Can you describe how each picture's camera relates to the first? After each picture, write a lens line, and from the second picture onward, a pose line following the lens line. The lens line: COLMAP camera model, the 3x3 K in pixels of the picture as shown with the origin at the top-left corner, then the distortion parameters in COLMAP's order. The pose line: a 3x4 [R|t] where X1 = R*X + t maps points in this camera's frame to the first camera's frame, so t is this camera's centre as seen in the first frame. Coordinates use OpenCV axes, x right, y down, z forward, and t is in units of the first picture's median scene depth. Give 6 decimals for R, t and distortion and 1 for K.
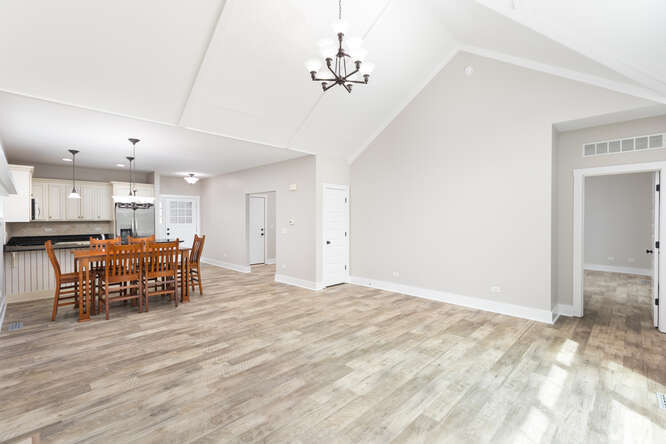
lens RADIAL K [[300.7, 0, 335.1], [0, 300.7, 219.4], [0, 0, 1]] dist [0.004554, -0.001146]
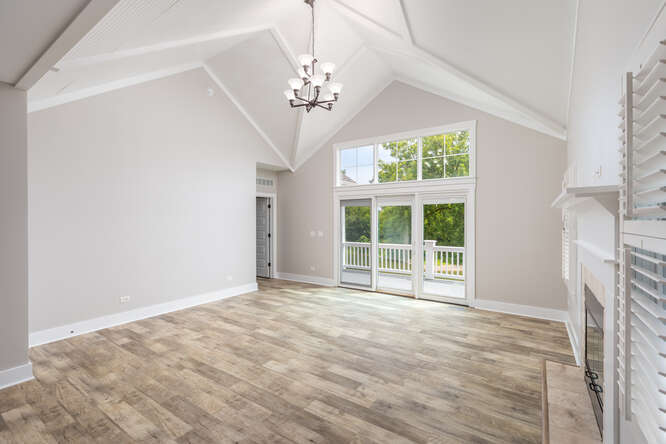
lens RADIAL K [[300.7, 0, 334.3], [0, 300.7, 221.8], [0, 0, 1]] dist [0.004554, -0.001146]
pose [[-0.181024, -0.002839, 0.983475, -1.038314], [0.008429, 0.999955, 0.004438, -0.011432], [-0.983443, 0.009093, -0.180992, 1.051280]]
